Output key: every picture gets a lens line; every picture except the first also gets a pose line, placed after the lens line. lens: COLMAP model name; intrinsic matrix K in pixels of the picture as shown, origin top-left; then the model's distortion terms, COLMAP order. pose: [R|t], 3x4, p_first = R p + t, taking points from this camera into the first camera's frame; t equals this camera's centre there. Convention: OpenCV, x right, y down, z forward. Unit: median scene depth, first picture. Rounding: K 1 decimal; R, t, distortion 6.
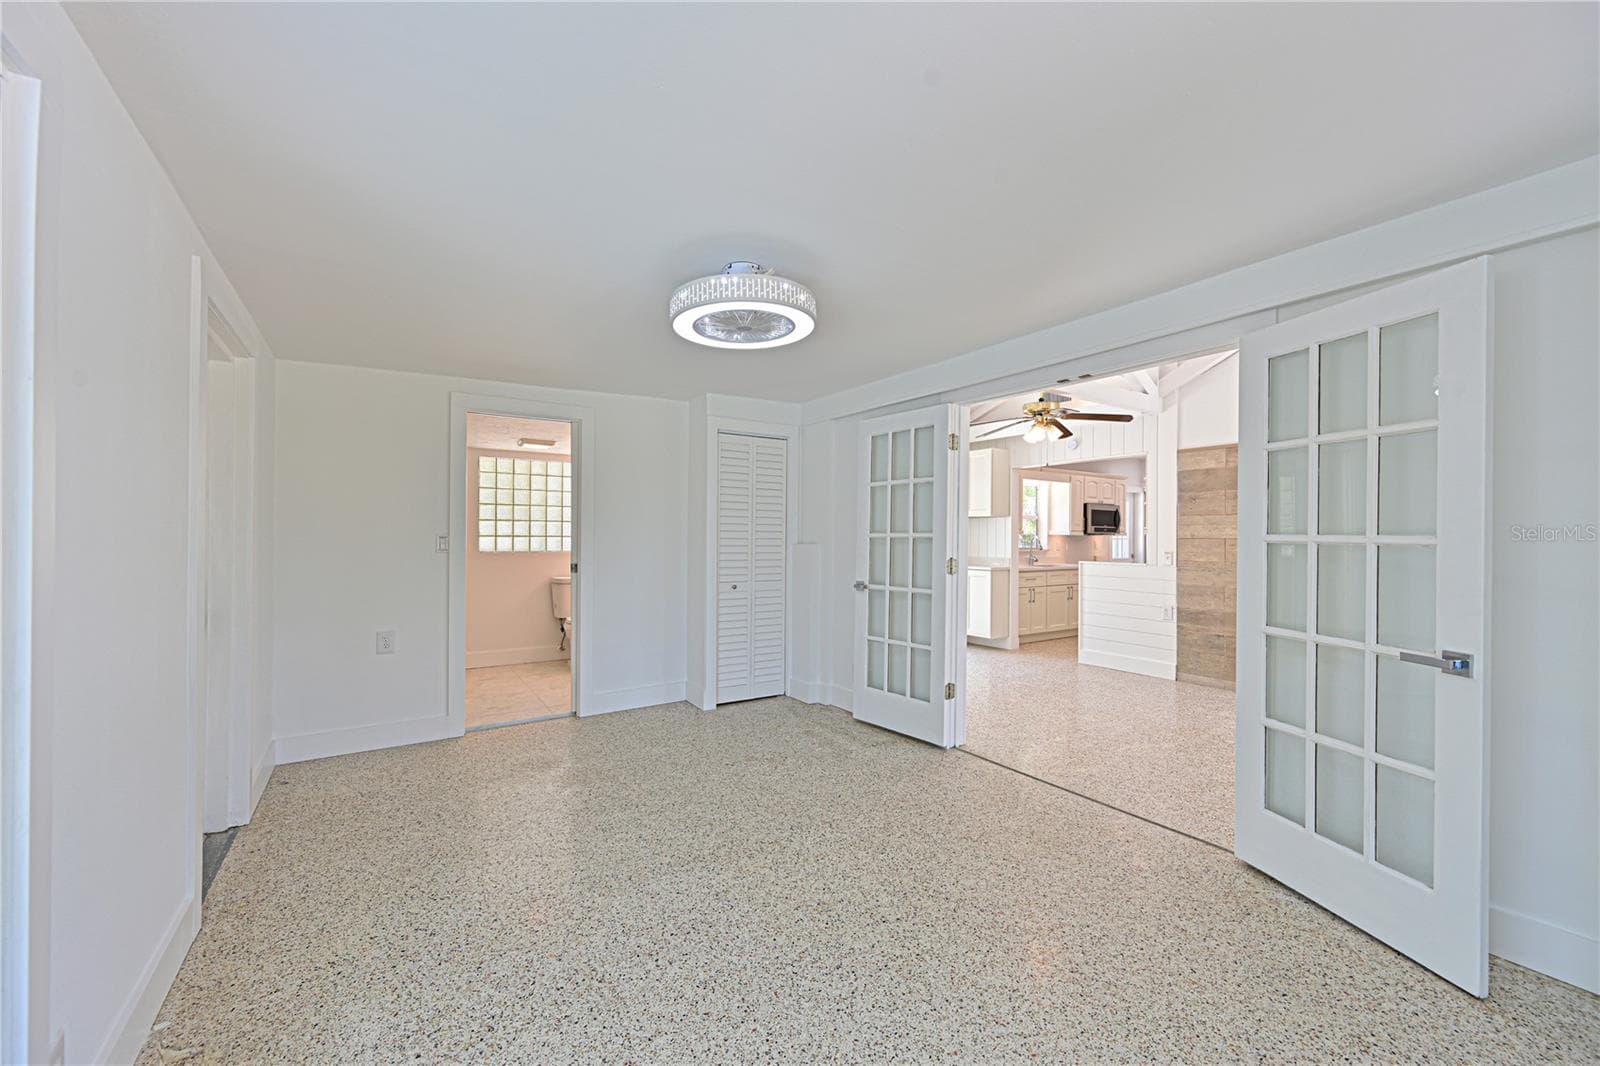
lens RADIAL K [[633.1, 0, 800.8], [0, 633.1, 533.6], [0, 0, 1]] dist [-0.001413, -0.000108]
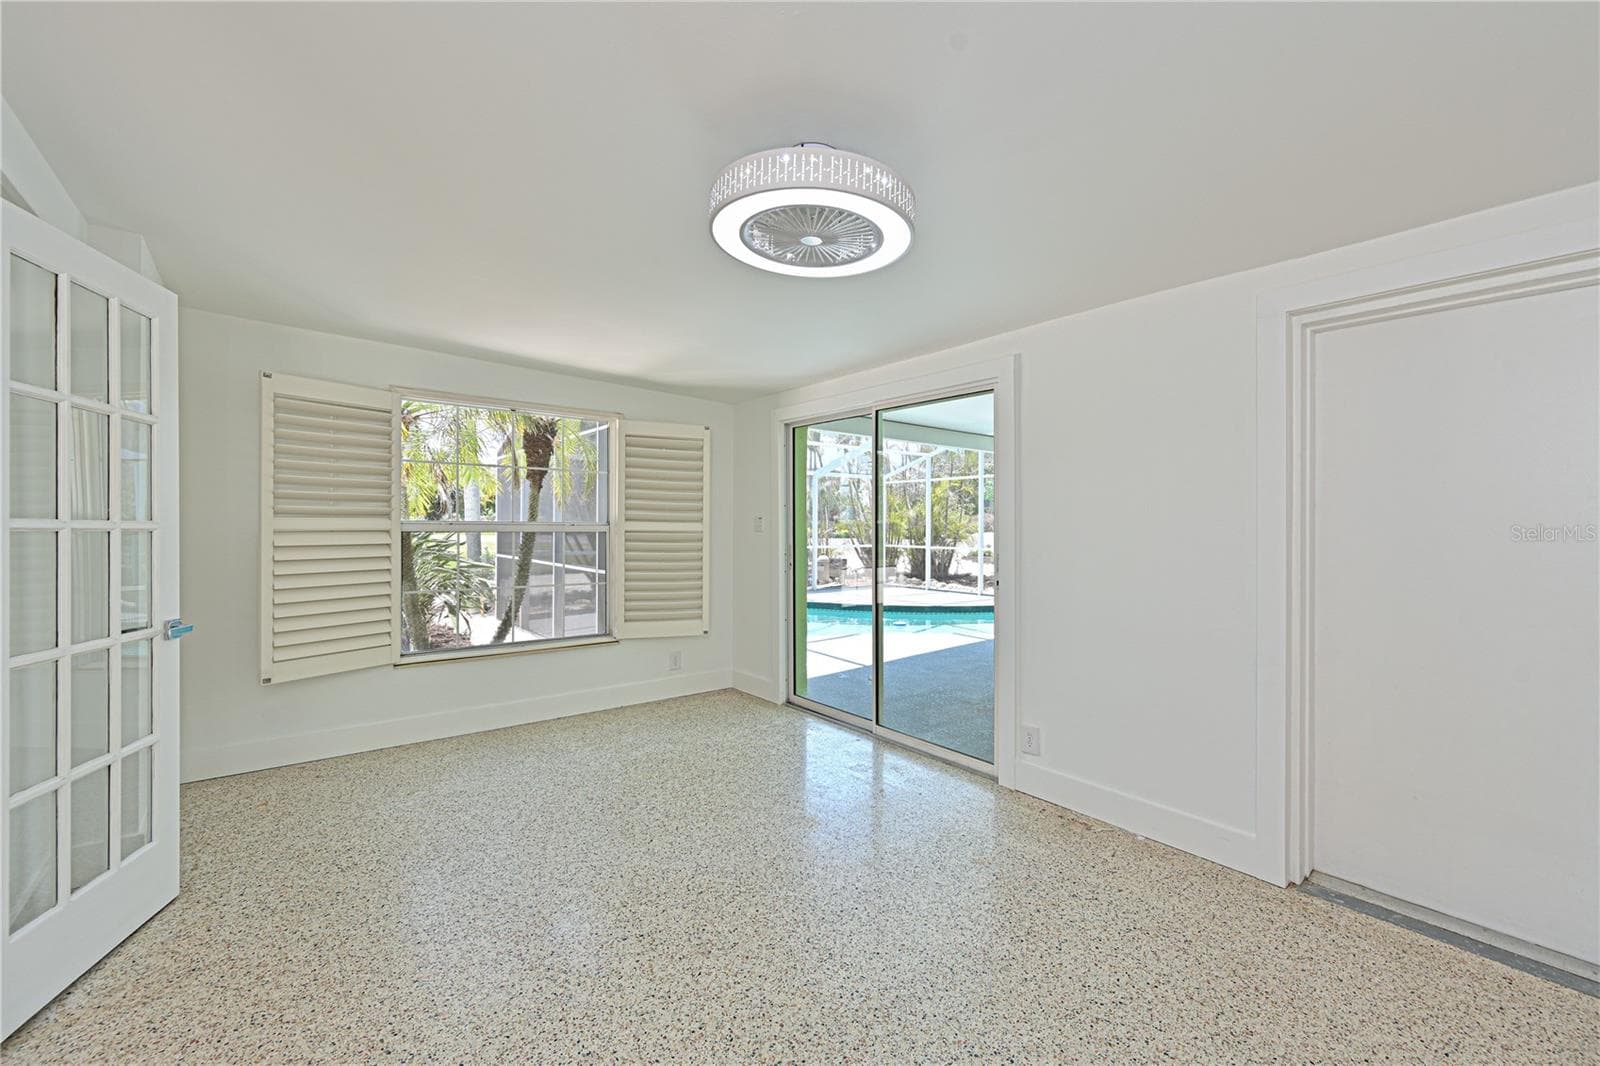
lens RADIAL K [[633.1, 0, 803.1], [0, 633.1, 530.6], [0, 0, 1]] dist [-0.001413, -0.000108]
pose [[-0.996302, -0.010311, -0.085301, -0.009396], [-0.010751, 0.999931, 0.004708, 0.003863], [0.085247, 0.005608, -0.996344, 0.913254]]
